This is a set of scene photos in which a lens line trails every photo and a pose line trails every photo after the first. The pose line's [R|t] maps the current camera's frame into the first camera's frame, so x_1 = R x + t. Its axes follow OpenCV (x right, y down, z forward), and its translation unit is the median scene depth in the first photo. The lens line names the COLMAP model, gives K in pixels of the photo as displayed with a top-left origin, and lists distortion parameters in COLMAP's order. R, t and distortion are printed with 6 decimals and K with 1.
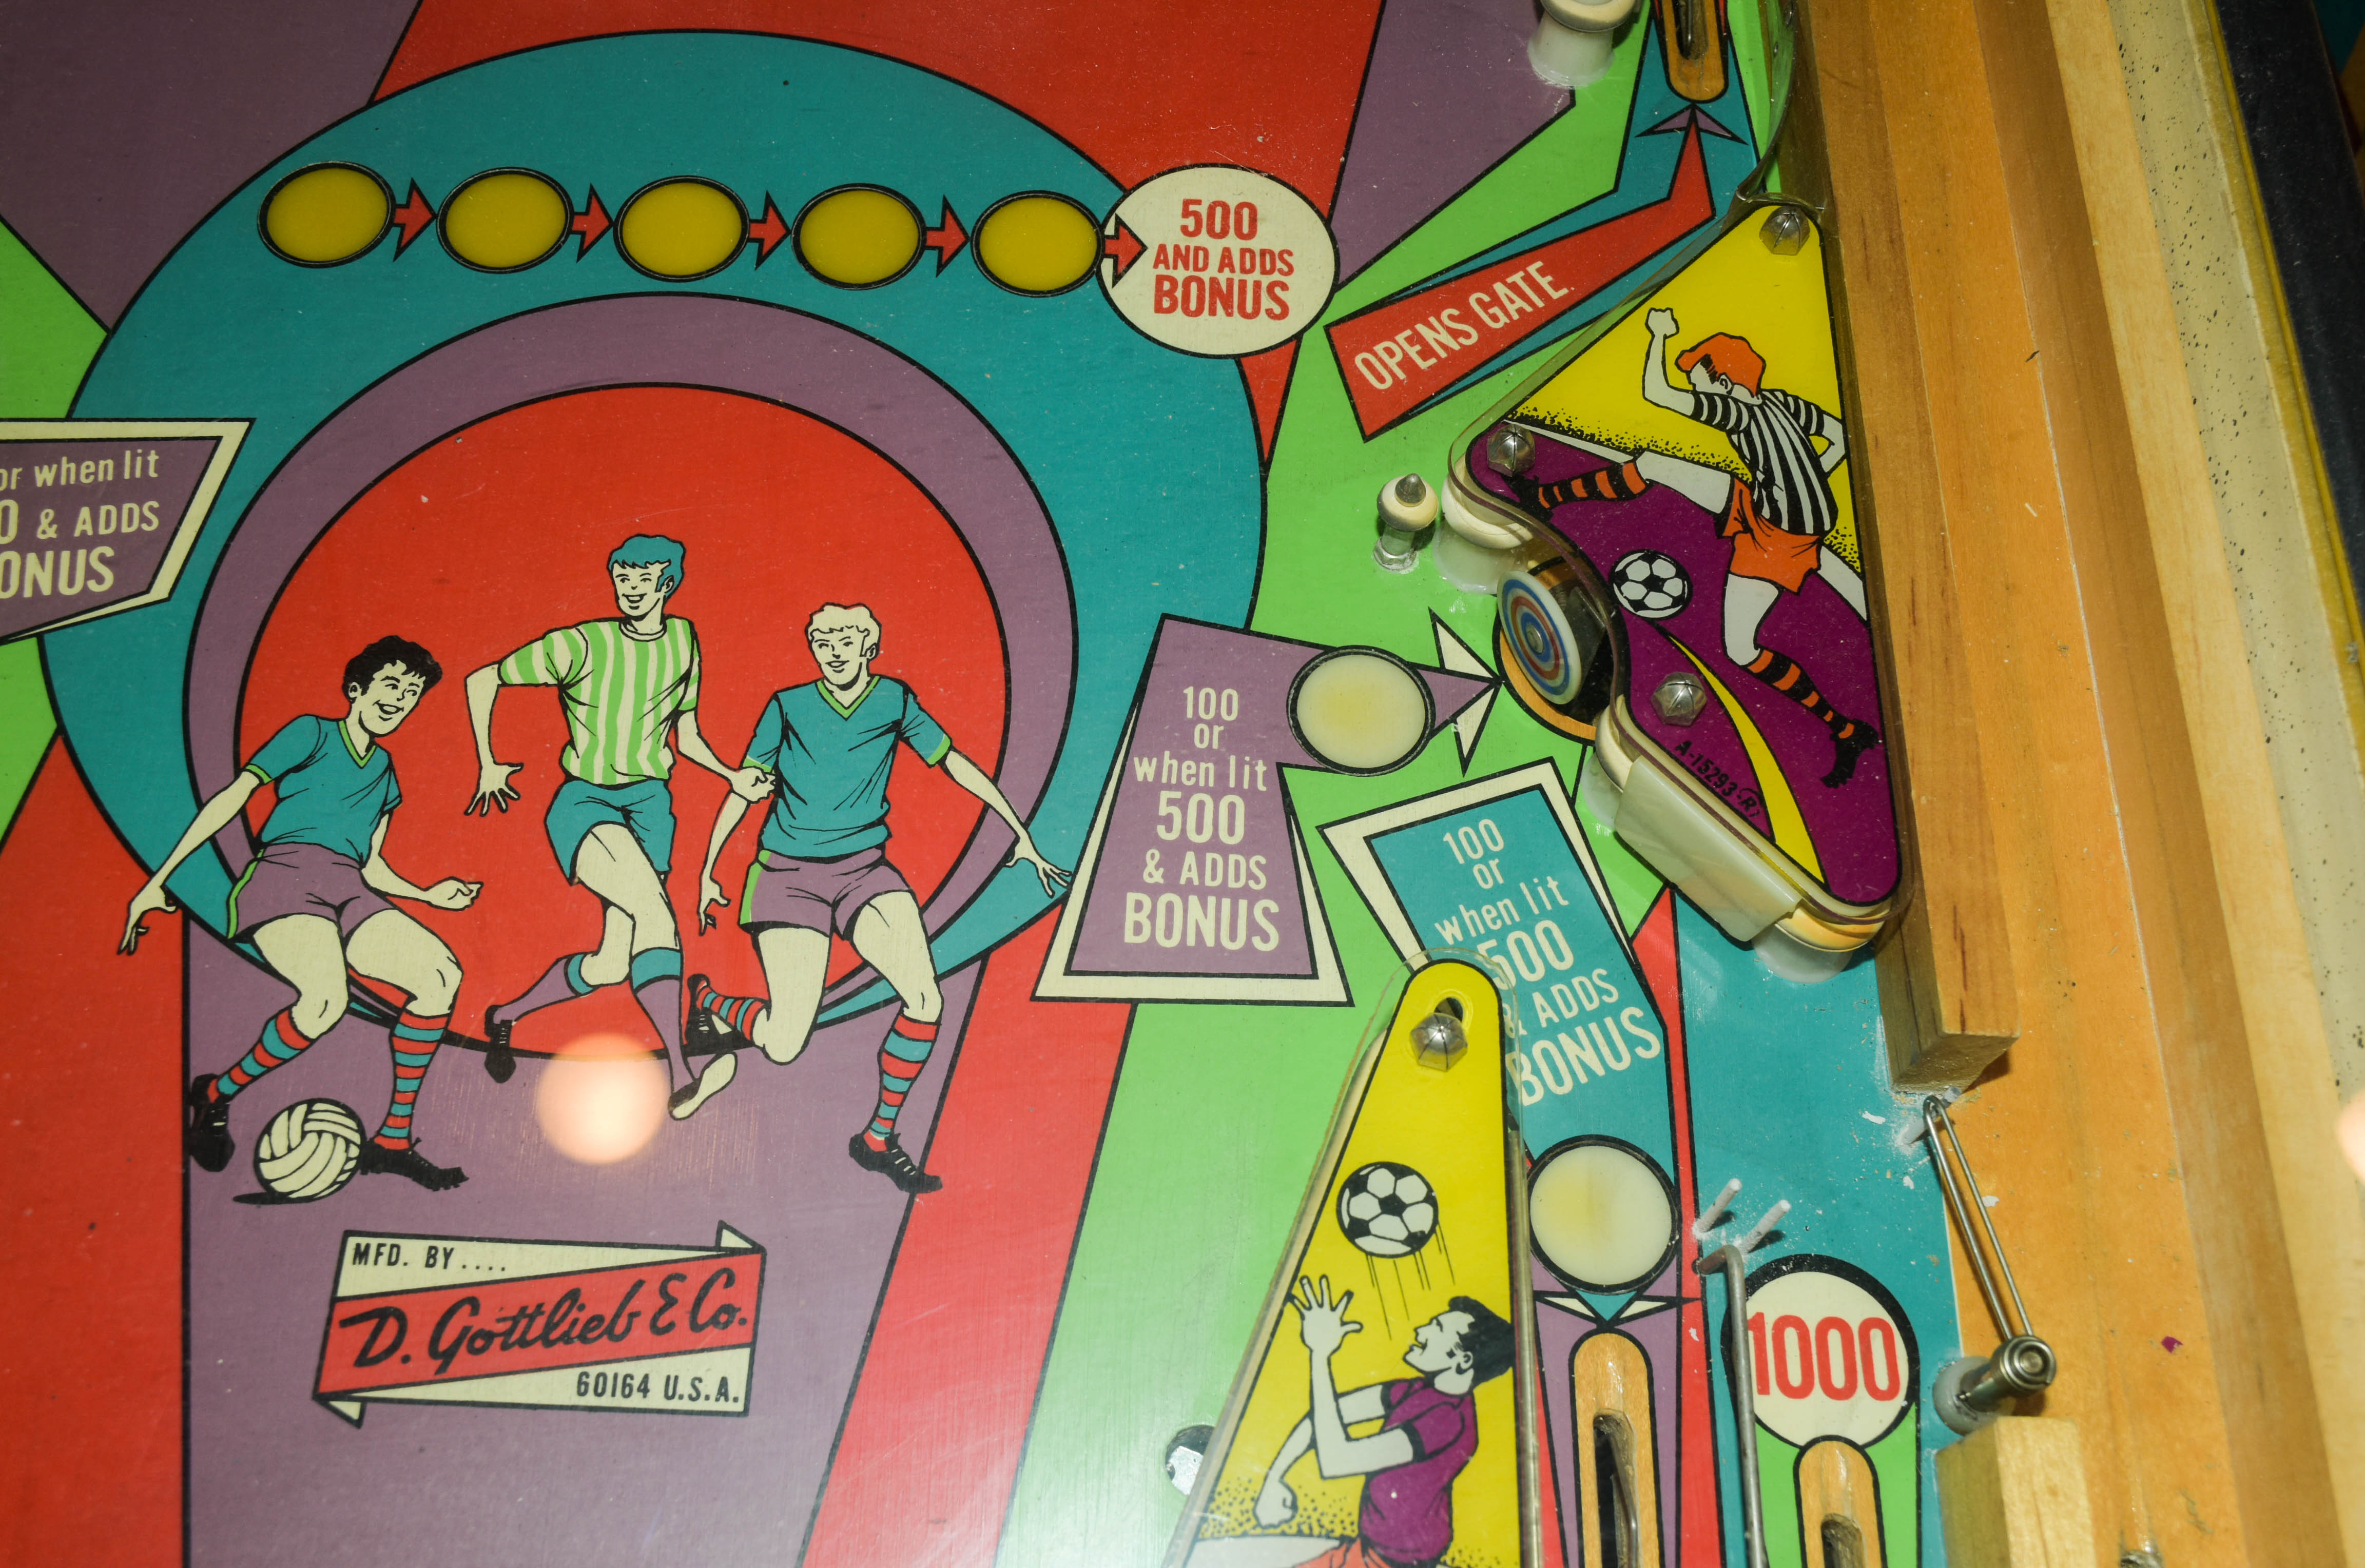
lens RADIAL K [[2311.0, 0, 1185.5], [0, 2311.0, 810.3], [0, 0, 1]] dist [-0.018897, 0.000000]
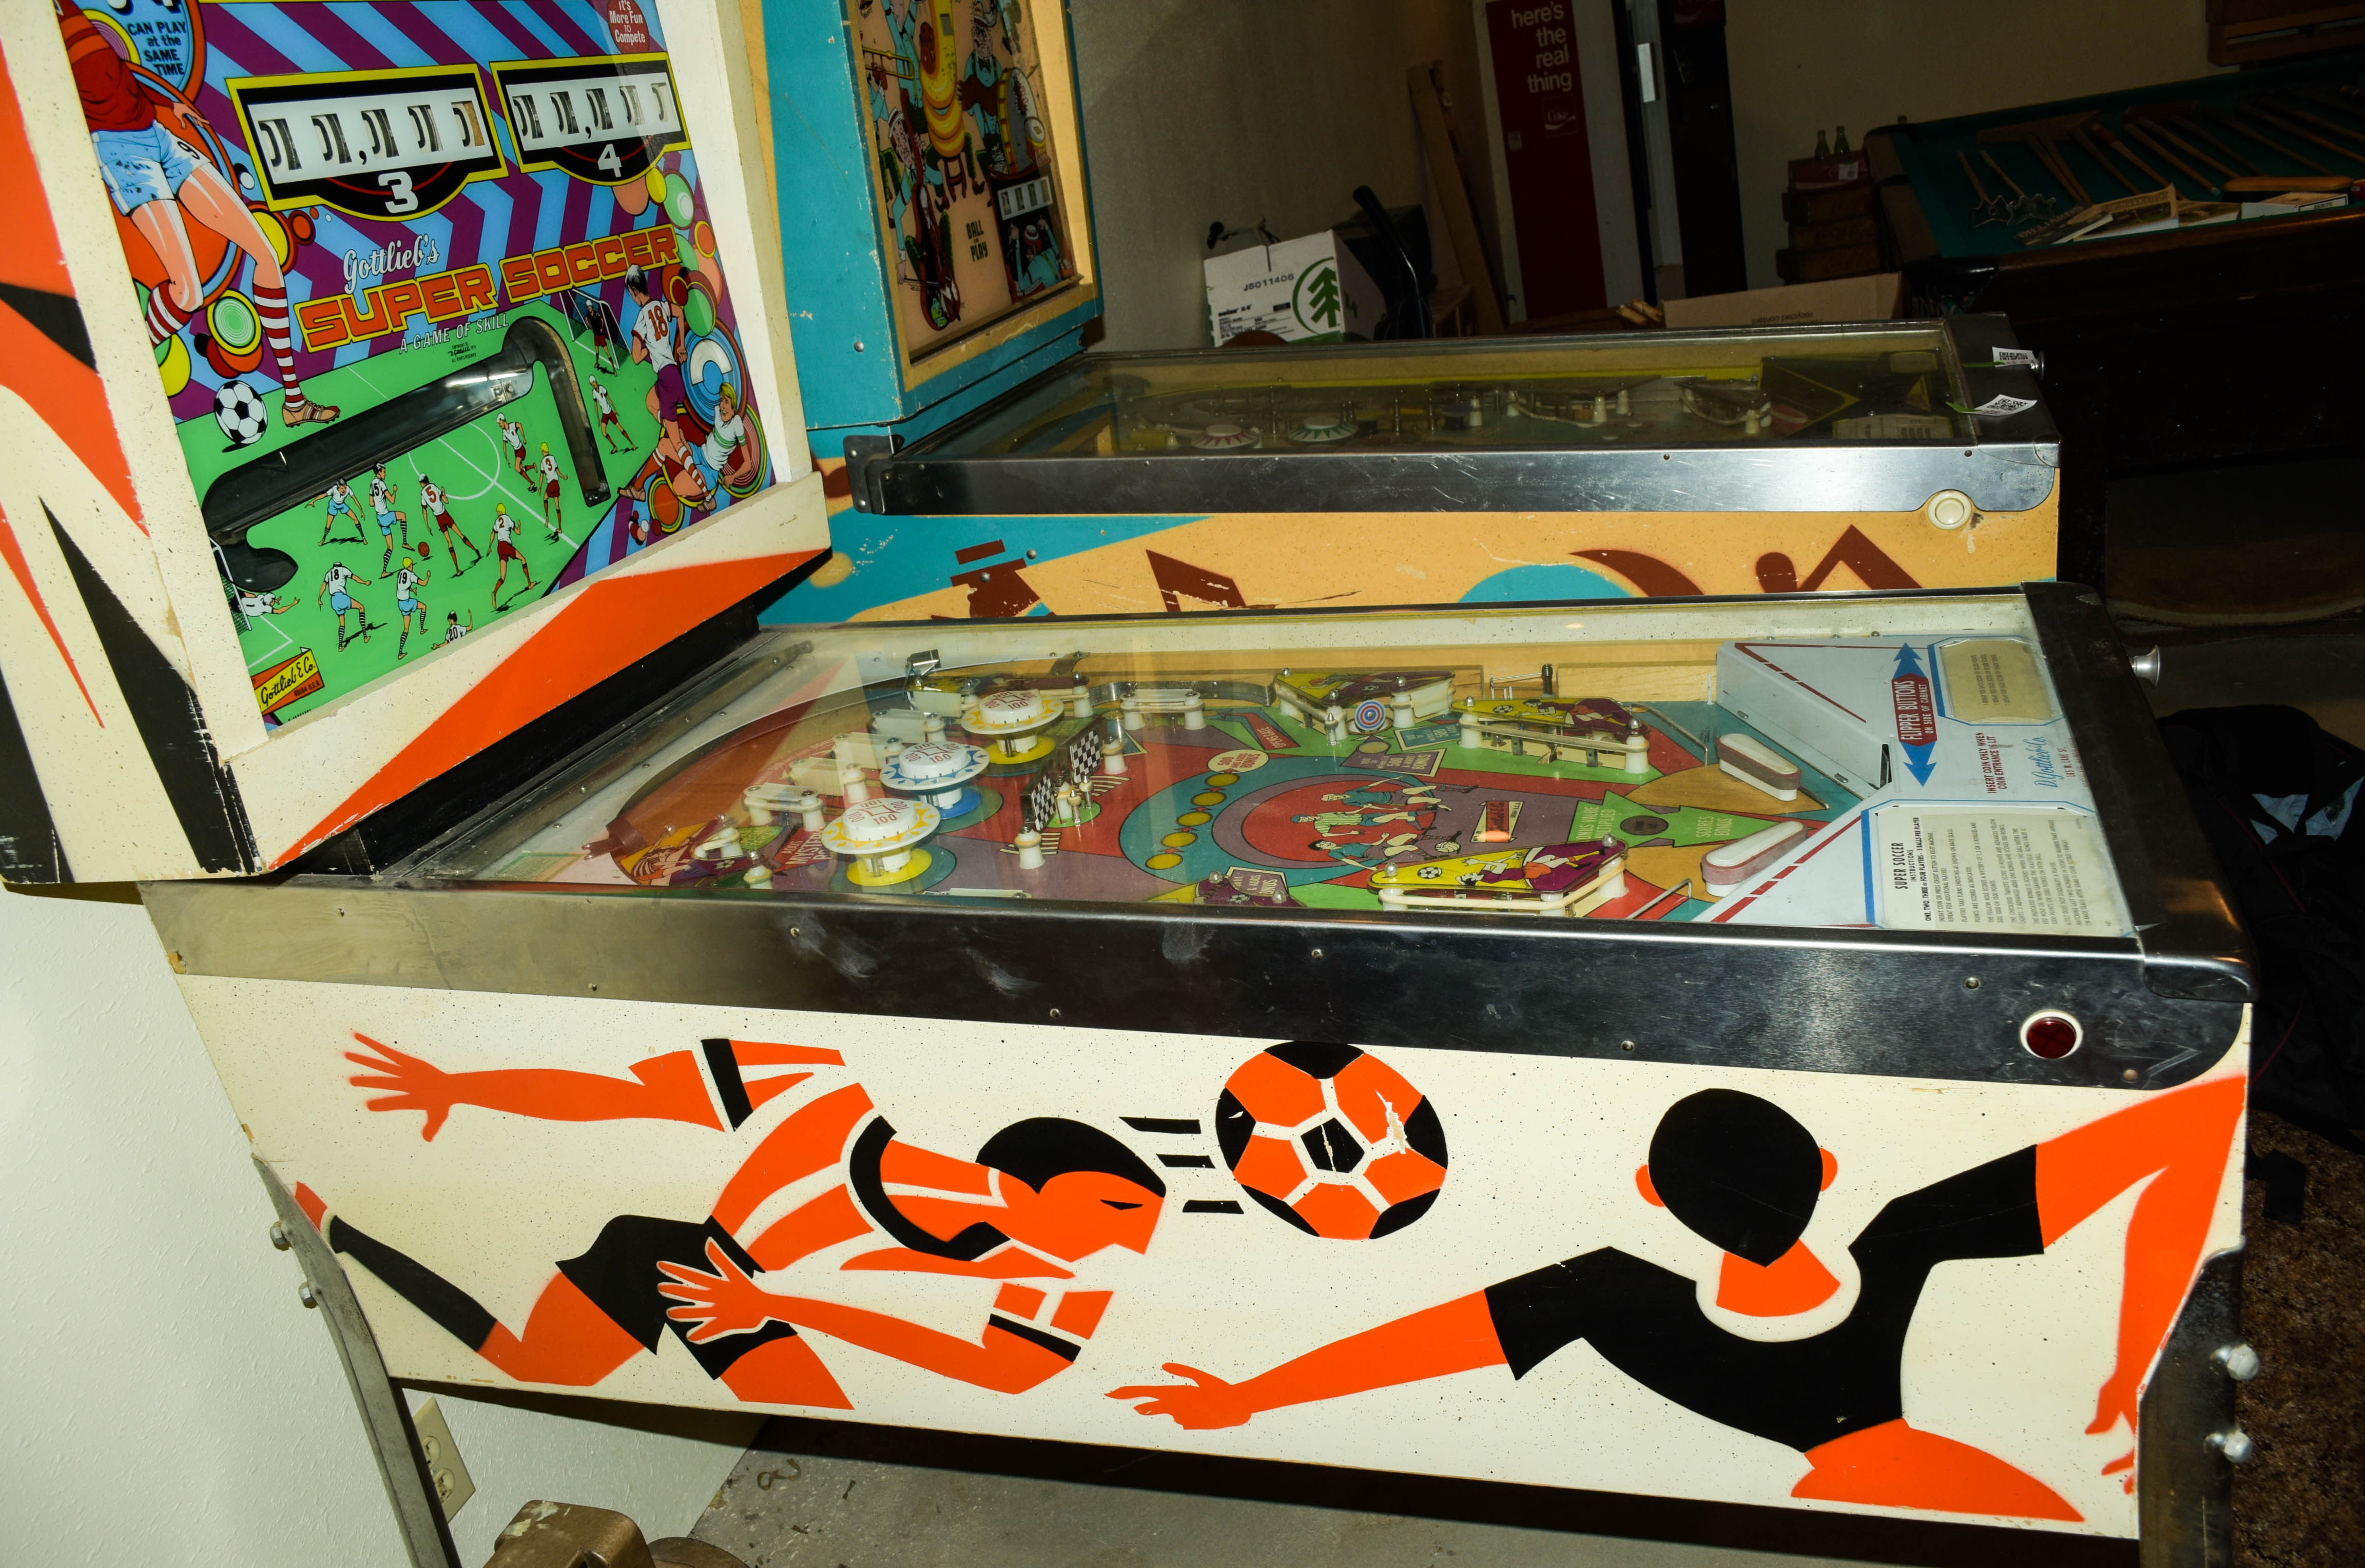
lens RADIAL K [[1744.9, 0, 1179.7], [0, 1744.9, 791.4], [0, 0, 1]] dist [-0.006200, -0.007337]
pose [[0.287183, -0.447869, 0.846722, -2.879232], [0.914355, 0.391596, -0.102990, -0.007272], [-0.285447, 0.803782, 0.521972, -0.529067]]
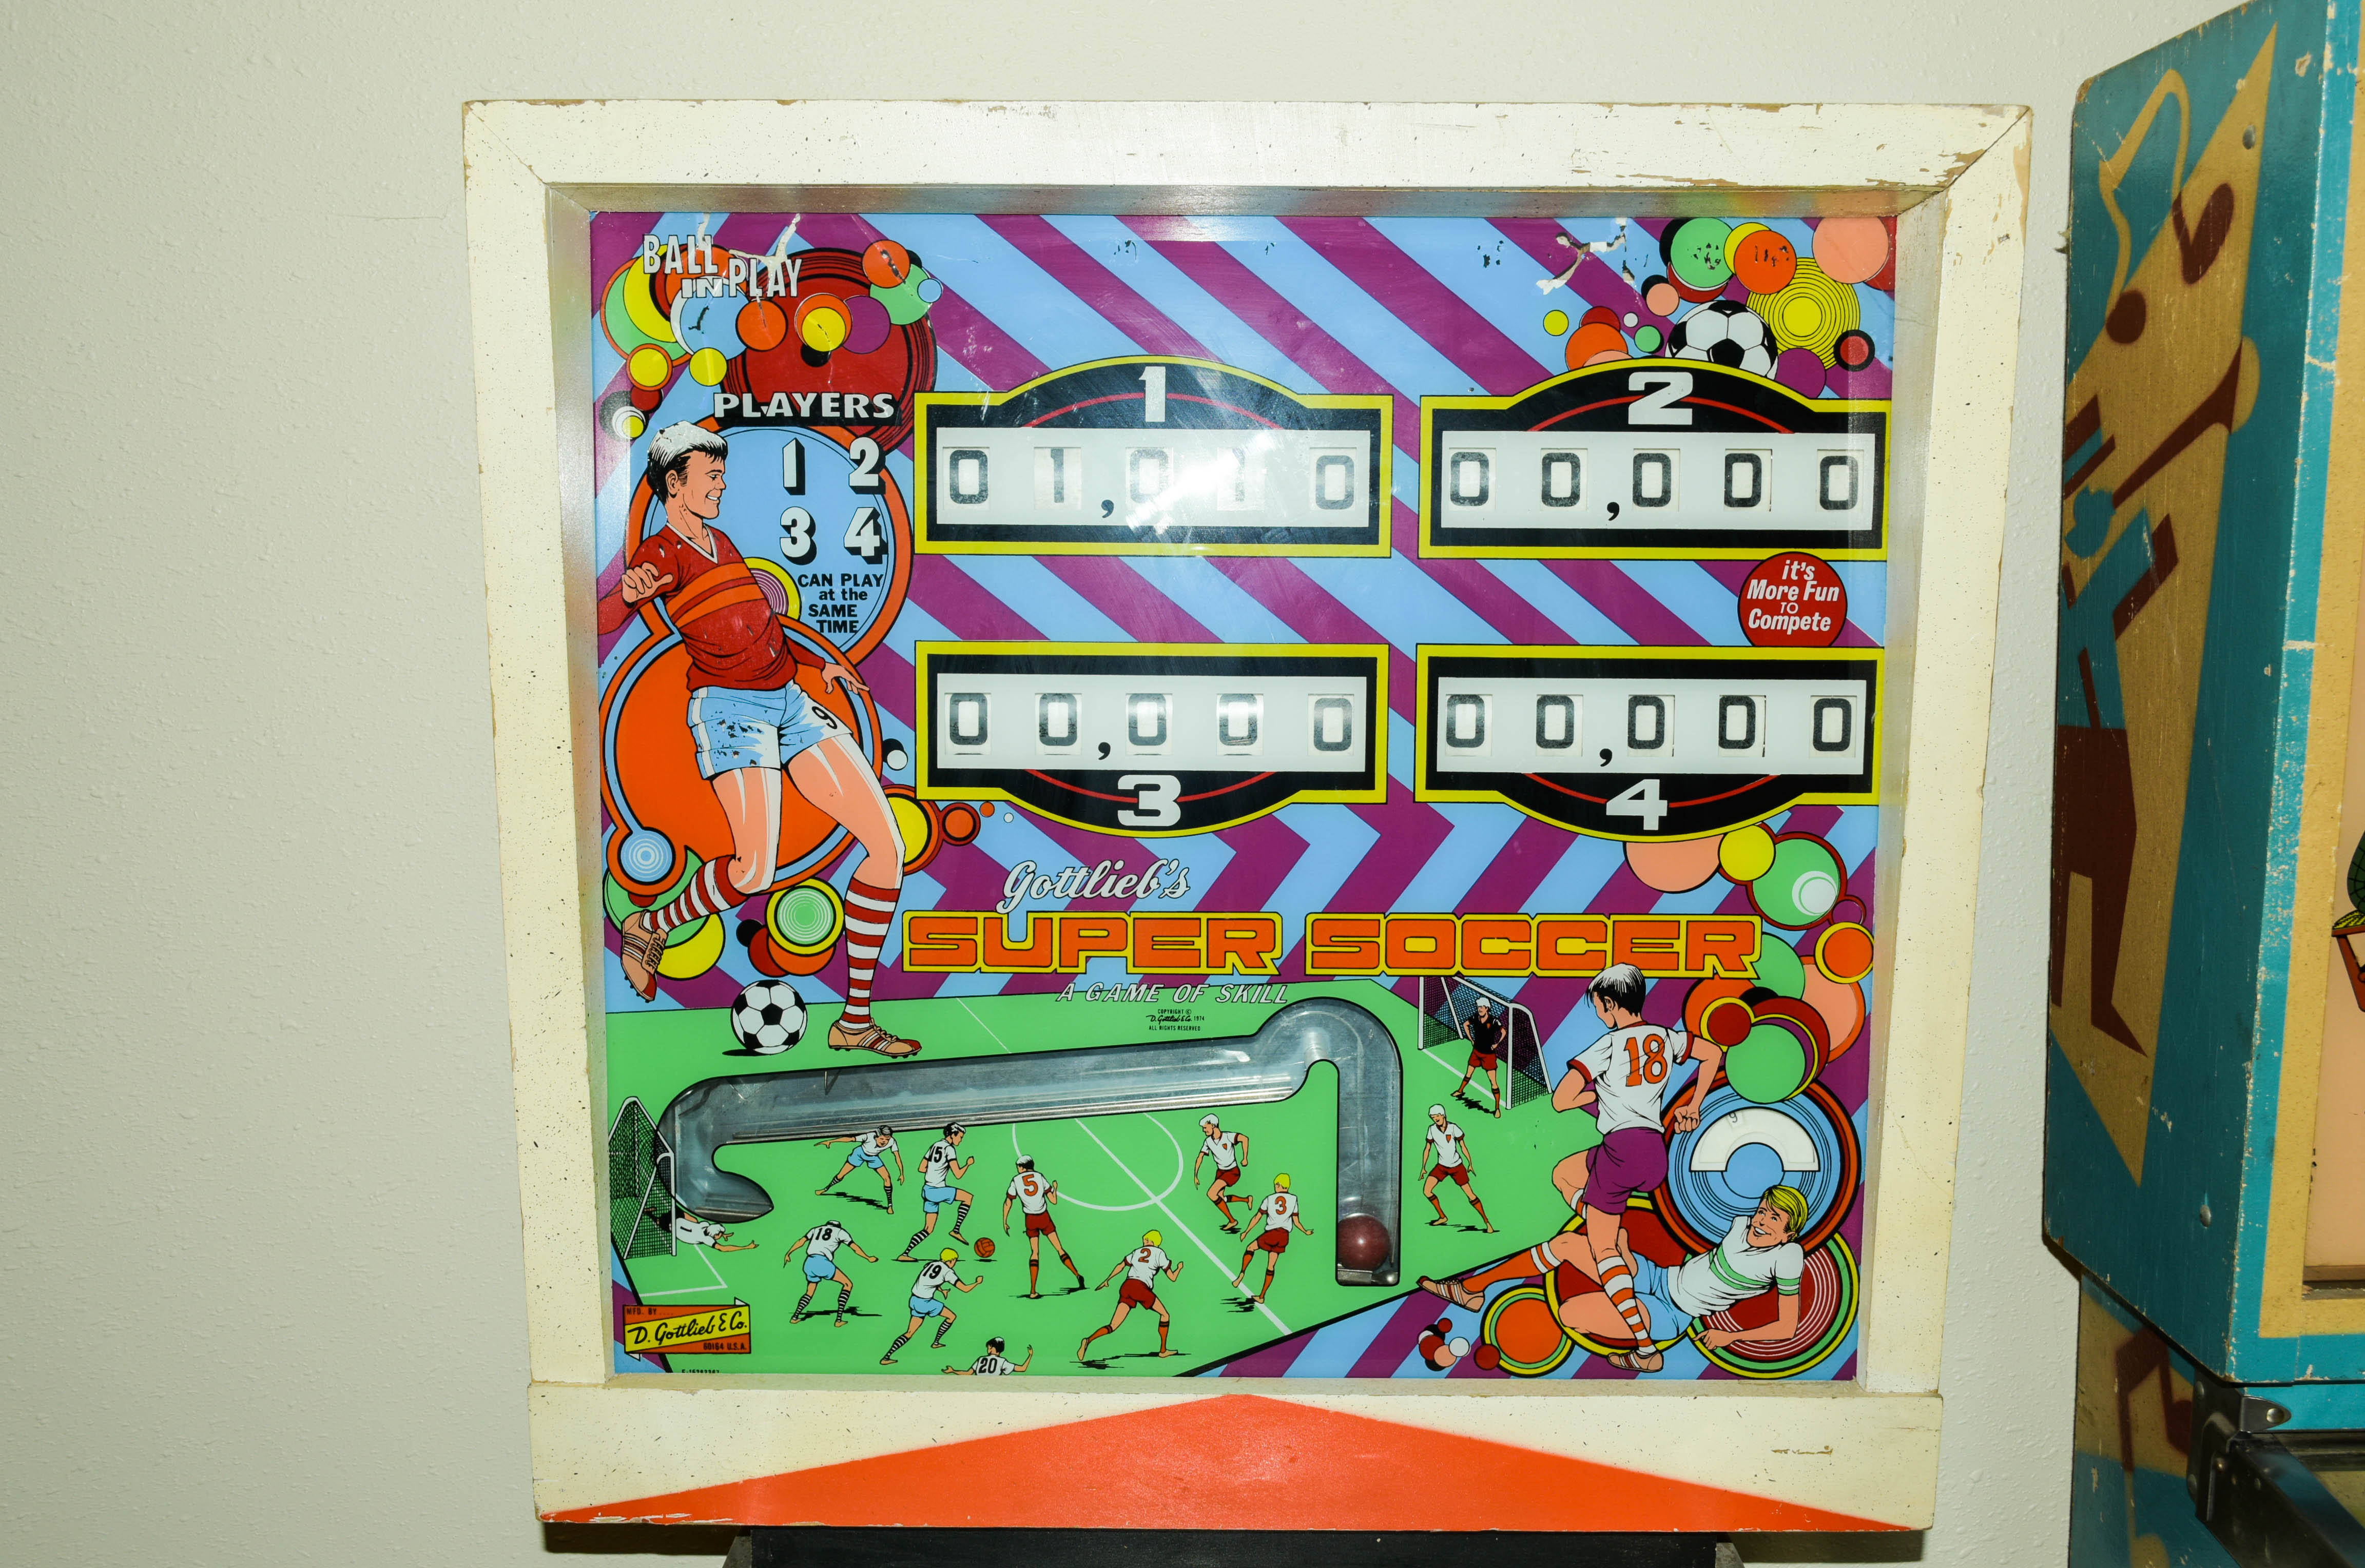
lens RADIAL K [[2311.0, 0, 1188.6], [0, 2311.0, 767.2], [0, 0, 1]] dist [-0.018897, 0.000000]
pose [[0.998781, -0.049075, 0.005235, -0.177198], [0.031580, 0.553968, -0.831939, 0.448214], [0.037927, 0.831090, 0.554843, -1.061722]]
